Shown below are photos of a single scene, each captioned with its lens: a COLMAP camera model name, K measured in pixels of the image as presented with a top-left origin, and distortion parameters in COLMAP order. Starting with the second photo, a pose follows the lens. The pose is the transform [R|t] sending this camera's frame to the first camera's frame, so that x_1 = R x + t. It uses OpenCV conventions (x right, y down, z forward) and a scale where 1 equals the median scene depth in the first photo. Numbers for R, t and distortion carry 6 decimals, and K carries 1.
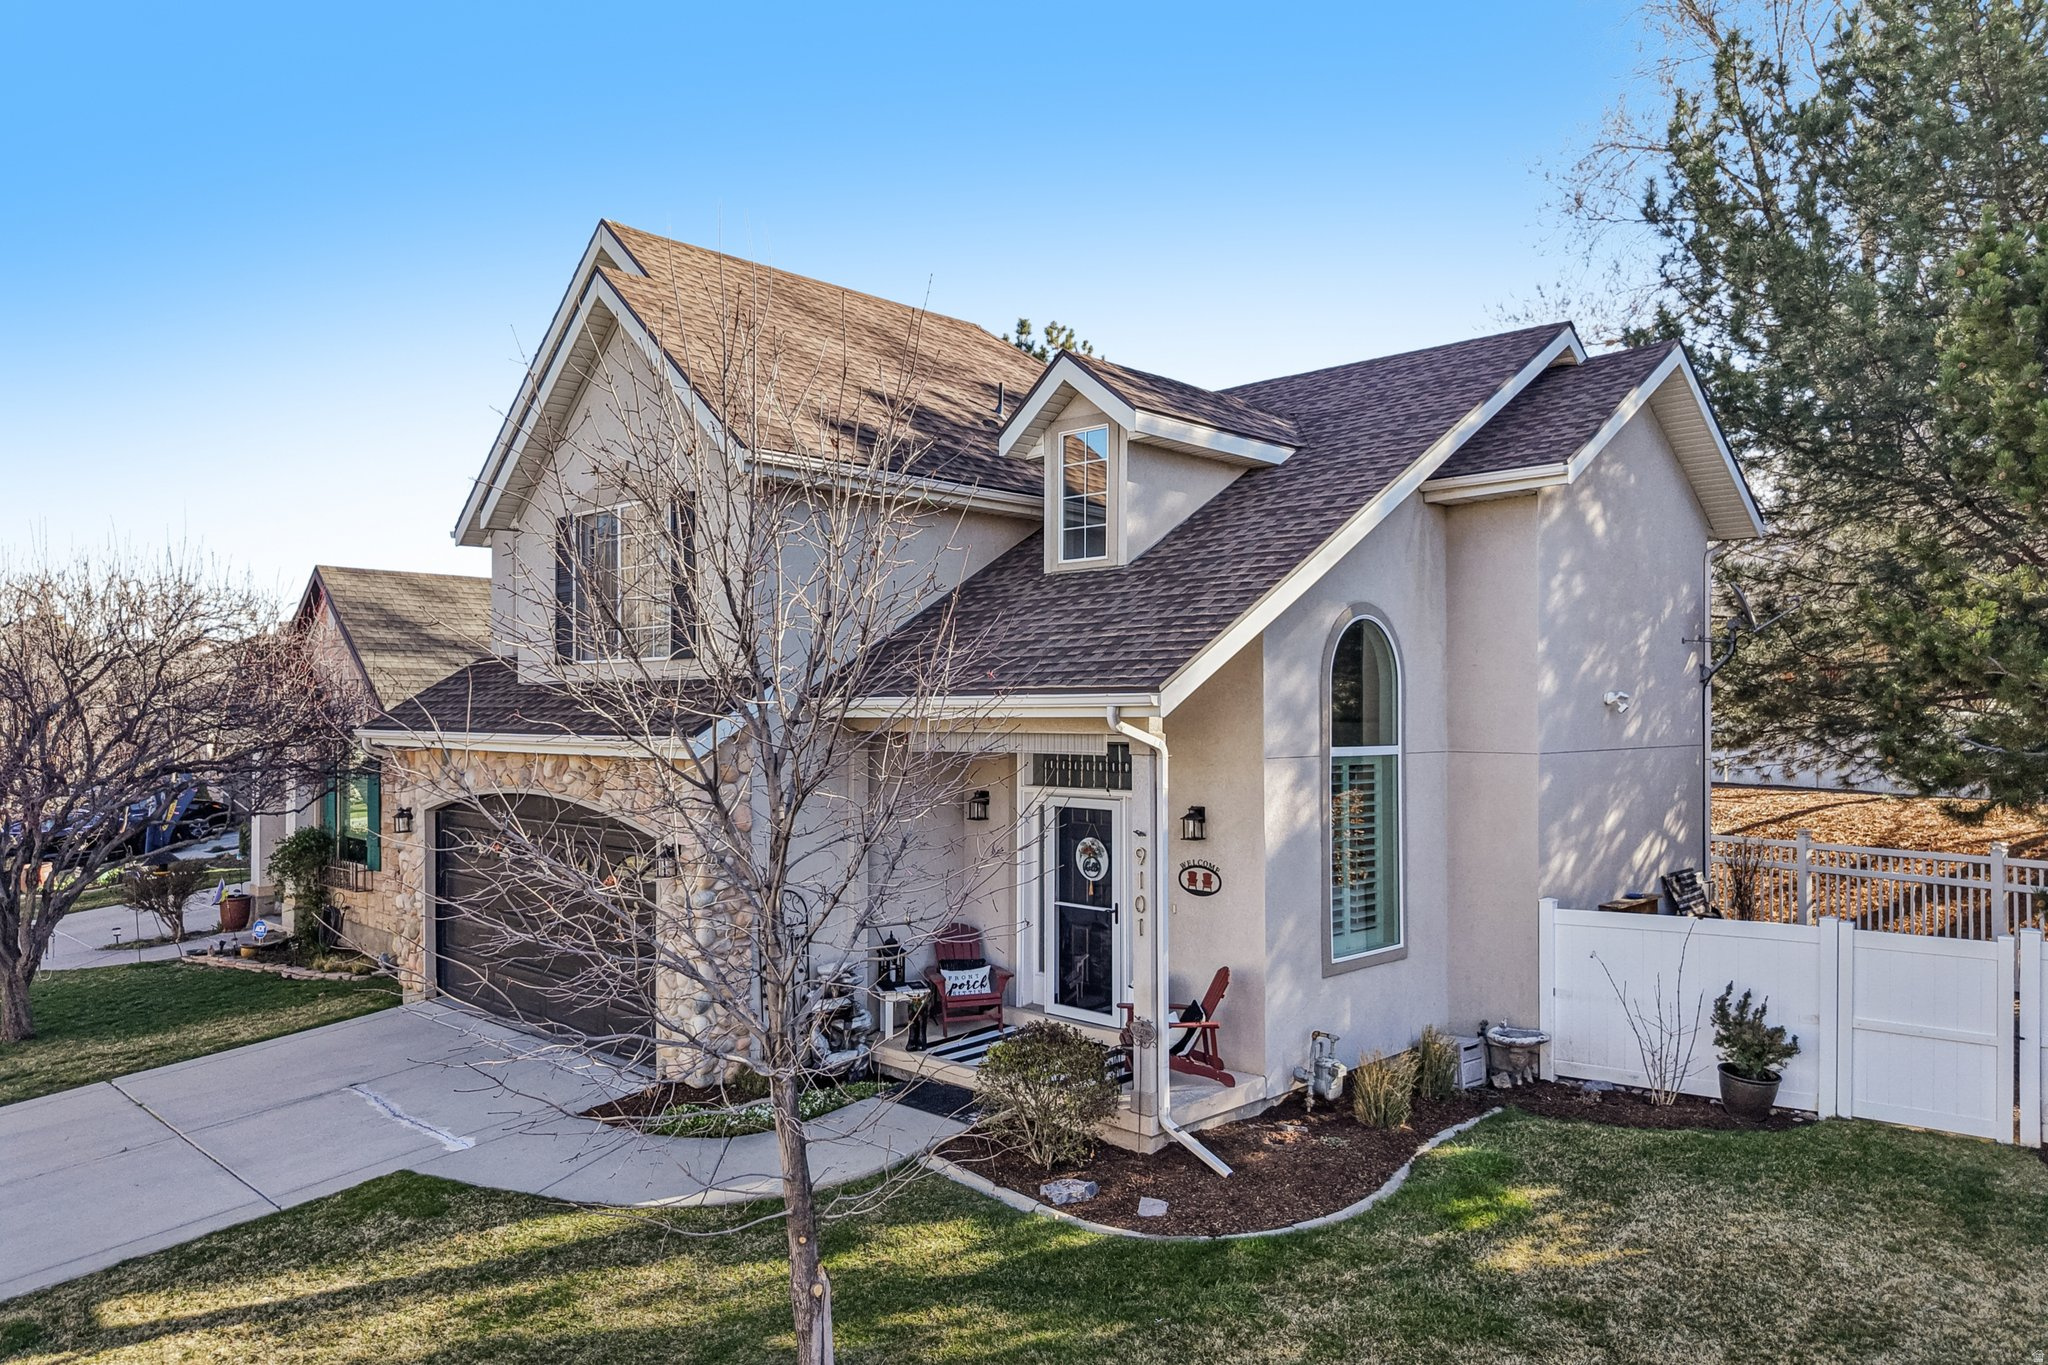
lens RADIAL K [[1388.6, 0, 1016.8], [0, 1388.6, 701.7], [0, 0, 1]] dist [-0.044979, 0.055966]
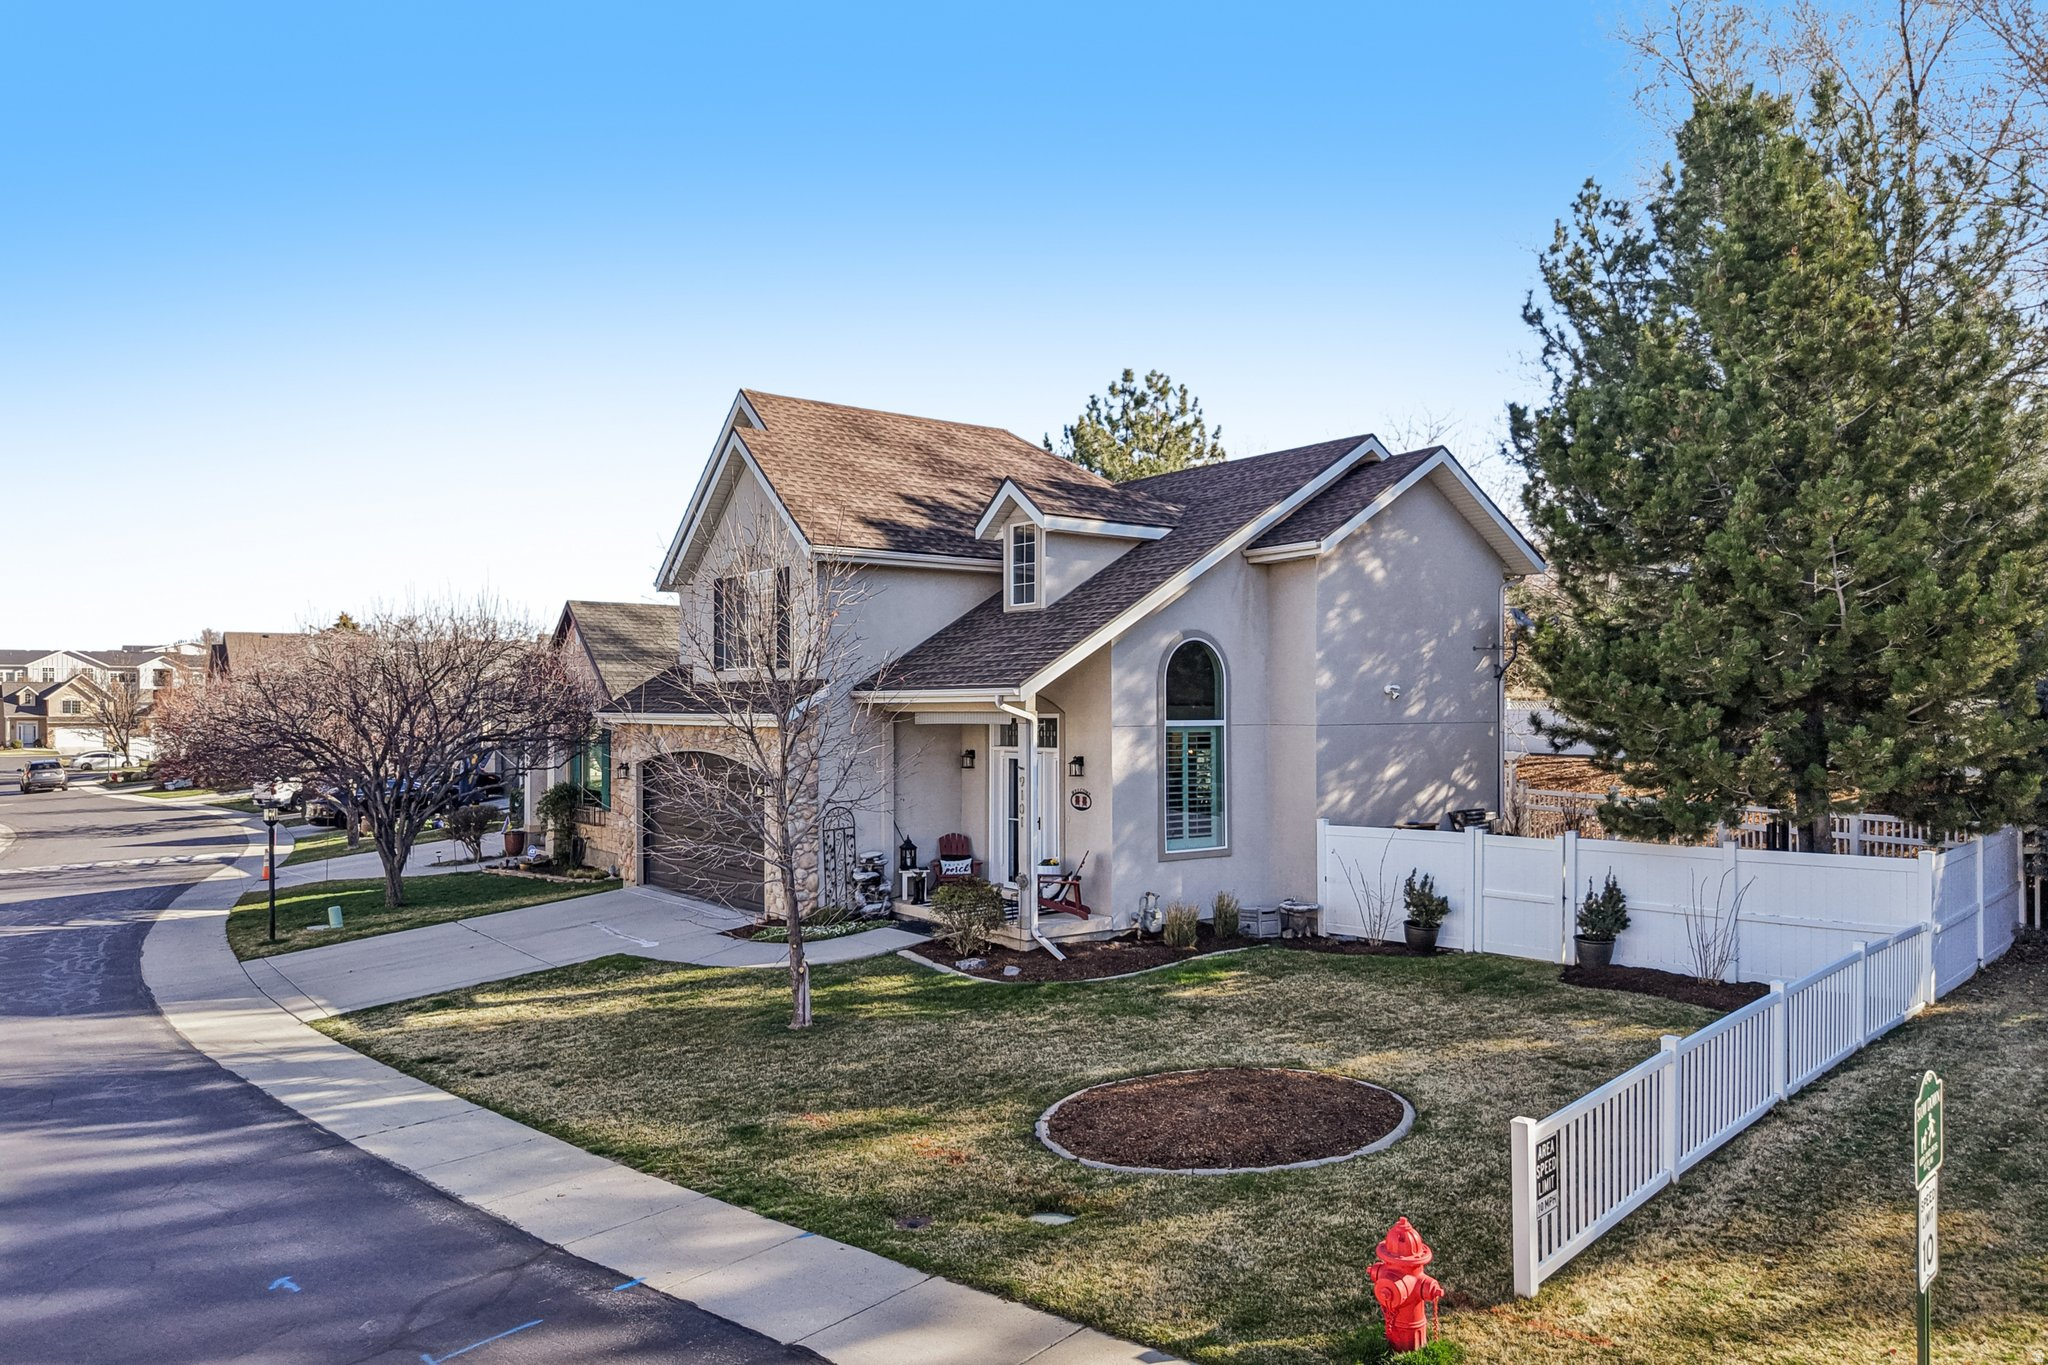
lens RADIAL K [[1399.9, 0, 1024.0], [0, 1399.9, 682.5], [0, 0, 1]] dist [-0.000037, -0.002744]
pose [[0.989137, -0.004743, -0.146918, 0.281152], [0.003674, 0.999965, -0.007550, 0.000401], [0.146949, 0.006928, 0.989120, -0.594243]]
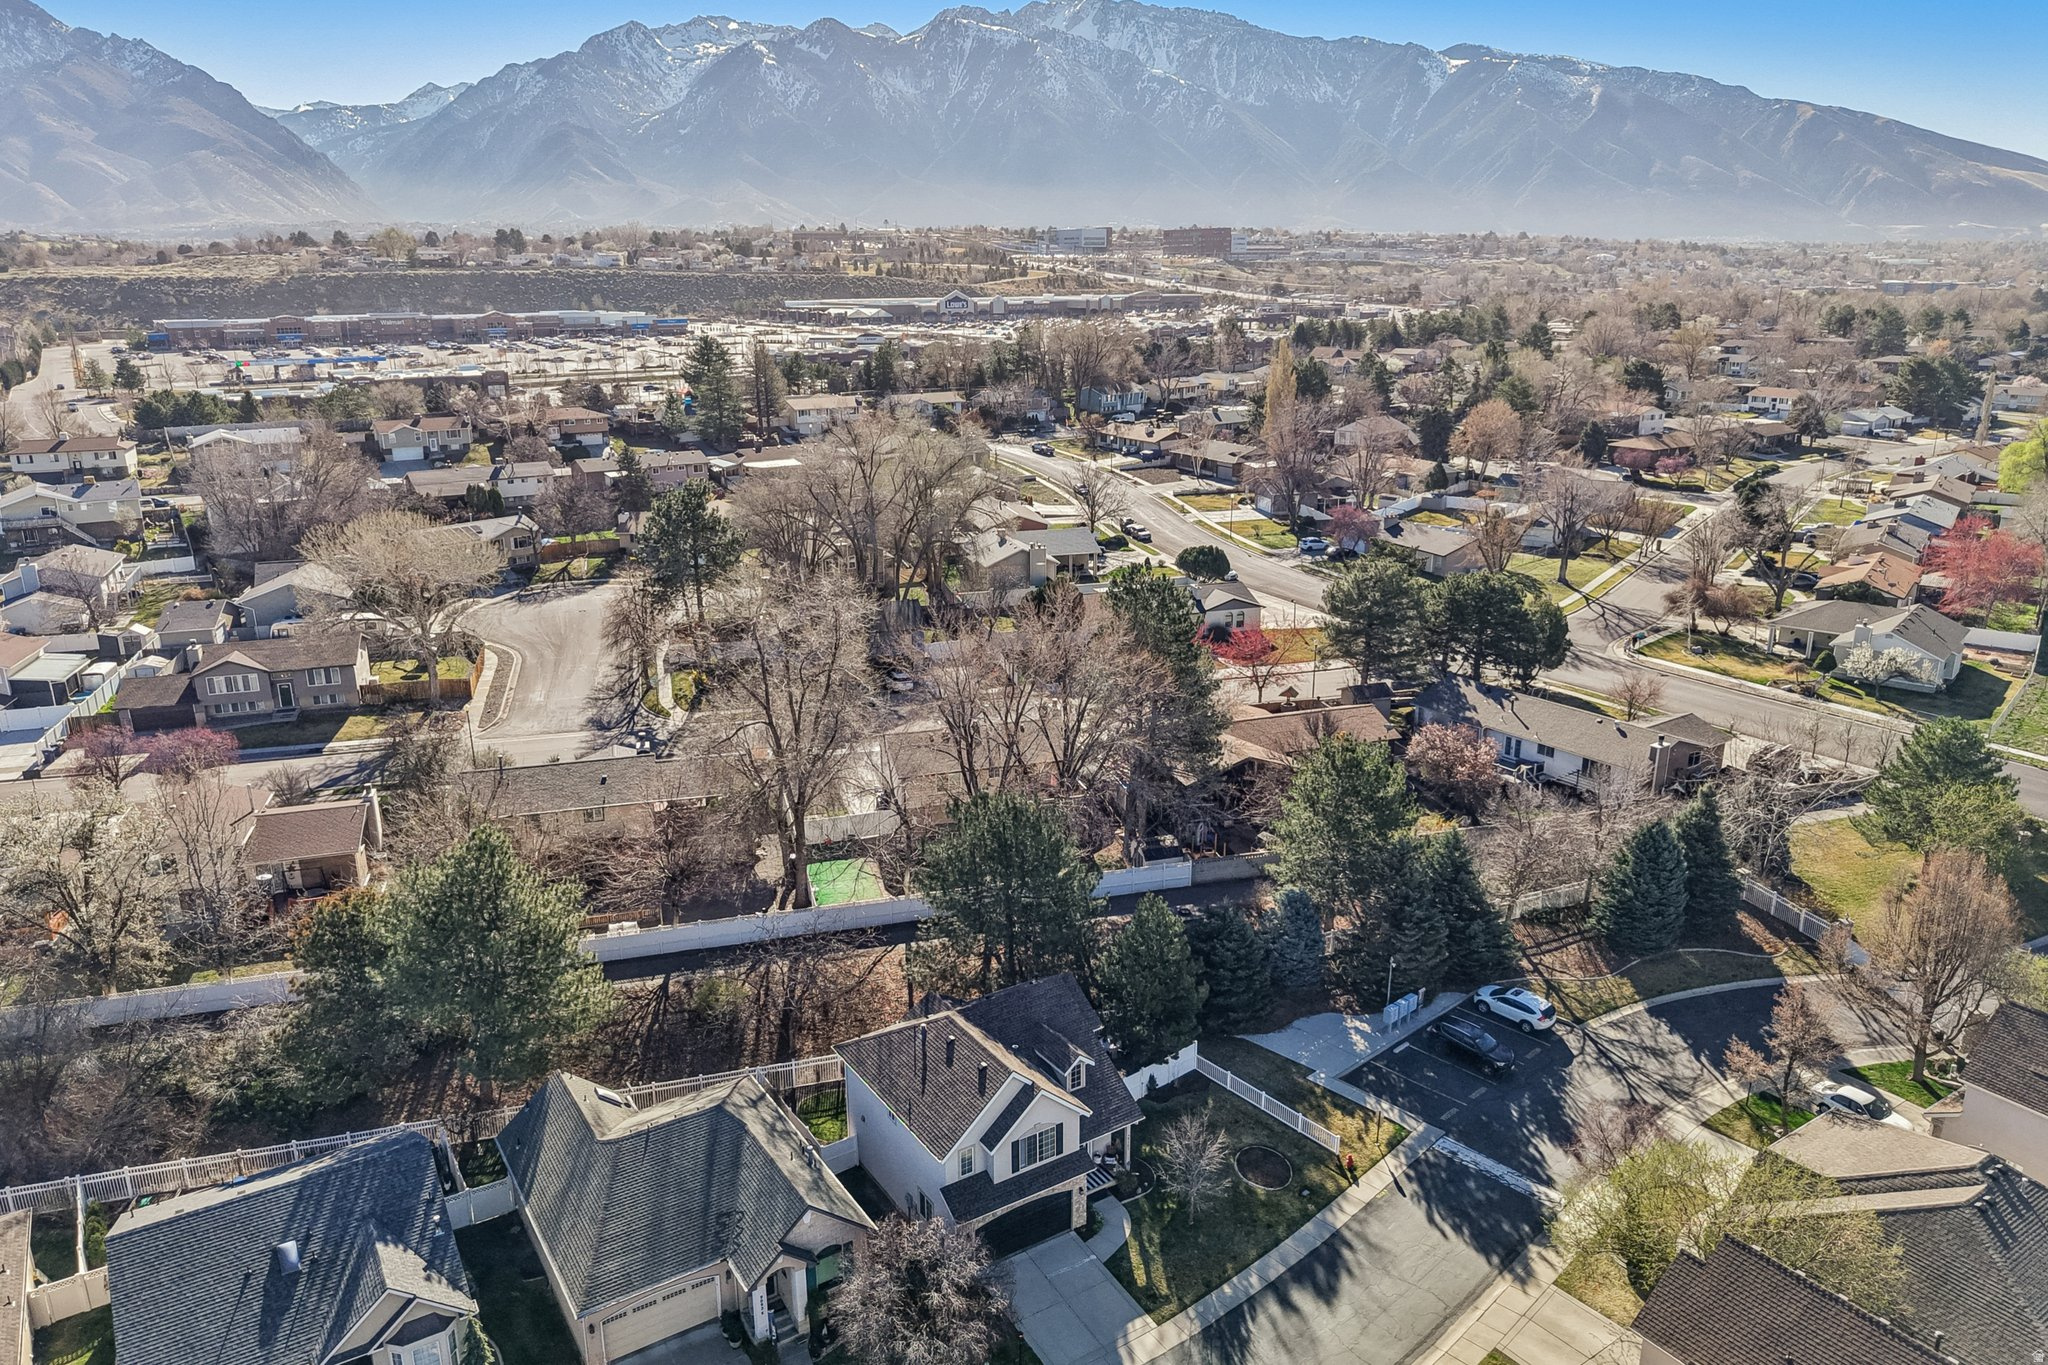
lens RADIAL K [[1399.9, 0, 1024.0], [0, 1399.9, 682.5], [0, 0, 1]] dist [-0.000037, -0.002744]
pose [[0.208936, -0.279732, 0.937068, -4.151712], [-0.003533, 0.957994, 0.286767, -2.847911], [-0.977923, -0.063227, 0.199172, 0.261282]]
